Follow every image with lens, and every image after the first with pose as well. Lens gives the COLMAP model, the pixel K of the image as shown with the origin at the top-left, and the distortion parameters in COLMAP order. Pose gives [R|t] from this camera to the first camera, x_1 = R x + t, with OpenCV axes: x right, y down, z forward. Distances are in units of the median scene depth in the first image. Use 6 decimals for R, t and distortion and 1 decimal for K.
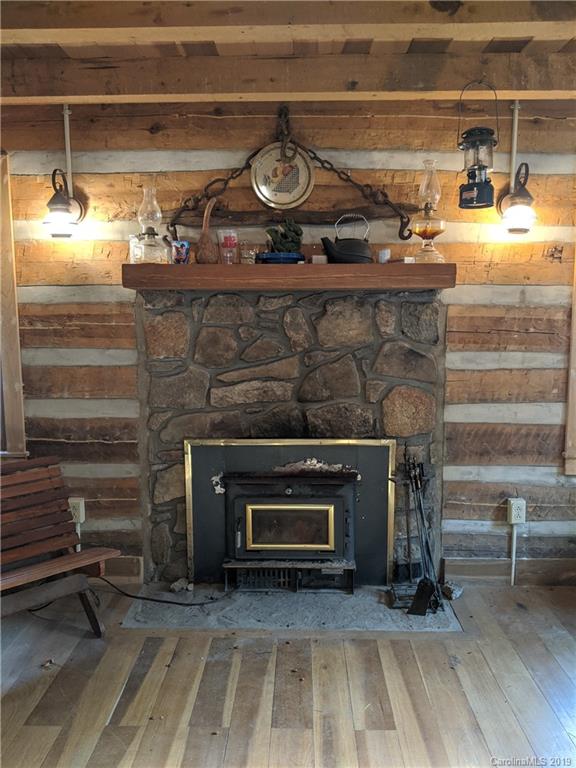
lens RADIAL K [[626.2, 0, 287.5], [0, 626.2, 382.9], [0, 0, 1]] dist [0.082842, -0.039339]
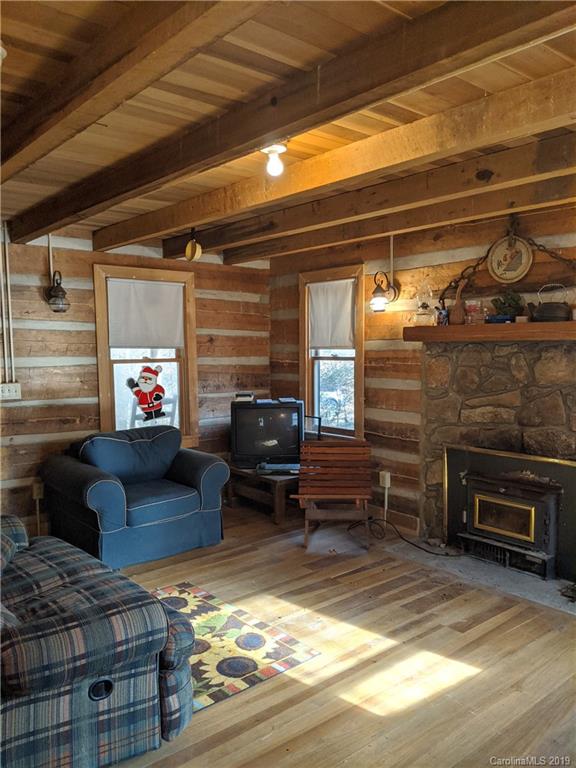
lens RADIAL K [[626.2, 0, 290.0], [0, 626.2, 385.4], [0, 0, 1]] dist [0.082842, -0.039339]
pose [[0.662755, 0.048126, -0.747288, 0.696288], [-0.080653, 0.996715, -0.007341, -0.003839], [0.744480, 0.065136, 0.664460, -0.251832]]
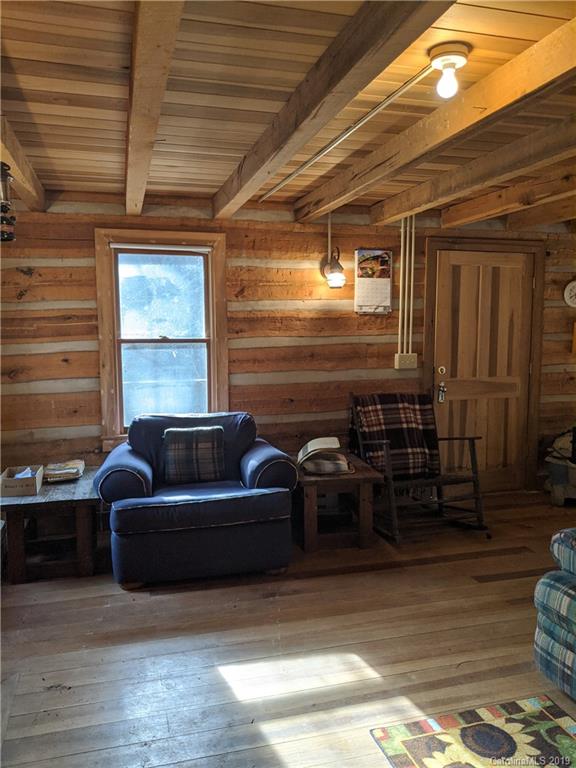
lens RADIAL K [[626.2, 0, 288.6], [0, 626.2, 384.7], [0, 0, 1]] dist [0.082842, -0.039339]
pose [[-0.291917, -0.102187, 0.950969, -0.637345], [0.110531, 0.984010, 0.139667, -0.119177], [-0.950035, 0.145883, -0.275954, 0.707685]]
